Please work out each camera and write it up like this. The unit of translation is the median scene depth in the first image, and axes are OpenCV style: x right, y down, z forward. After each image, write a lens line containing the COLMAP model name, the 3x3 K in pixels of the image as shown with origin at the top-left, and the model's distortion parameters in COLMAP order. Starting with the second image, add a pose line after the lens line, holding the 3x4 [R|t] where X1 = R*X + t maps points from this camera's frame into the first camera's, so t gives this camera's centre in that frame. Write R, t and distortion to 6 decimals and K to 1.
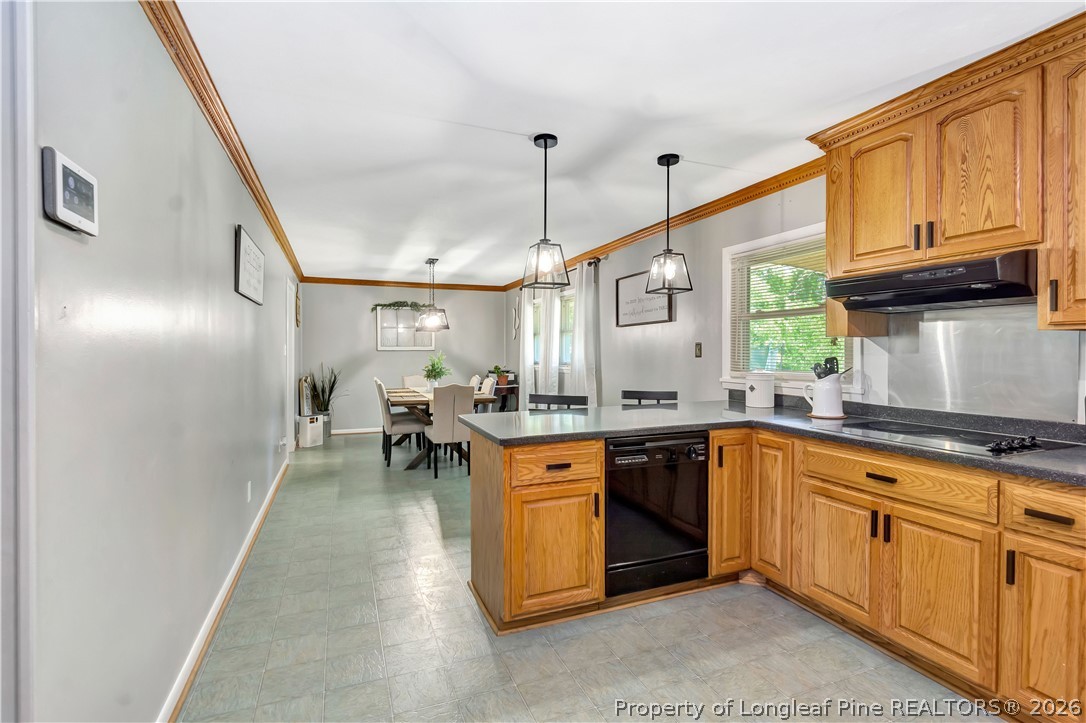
lens RADIAL K [[500.0, 0, 543.0], [0, 500.0, 361.5], [0, 0, 1]] dist [-0.019452, -0.000009]
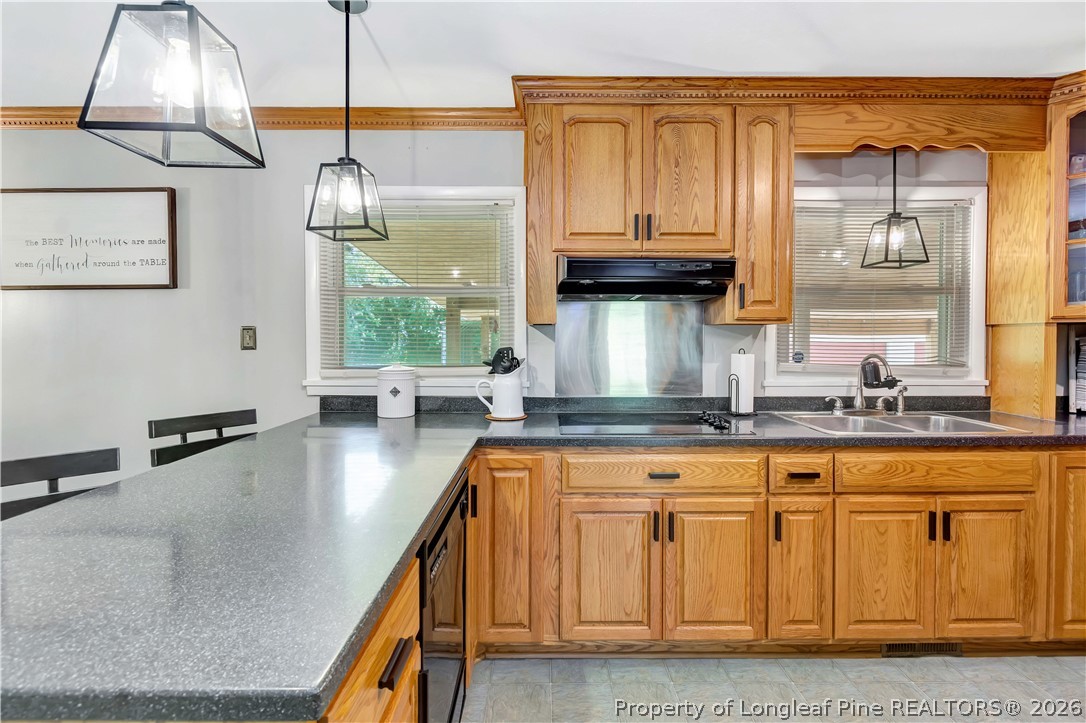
lens RADIAL K [[516.7, 0, 541.7], [0, 516.7, 348.6], [0, 0, 1]] dist [0.000893, -0.000398]
pose [[0.369249, -0.017111, 0.929173, -0.295464], [0.017058, 0.999787, 0.011632, -0.021038], [-0.929174, 0.011555, 0.369462, 0.802061]]
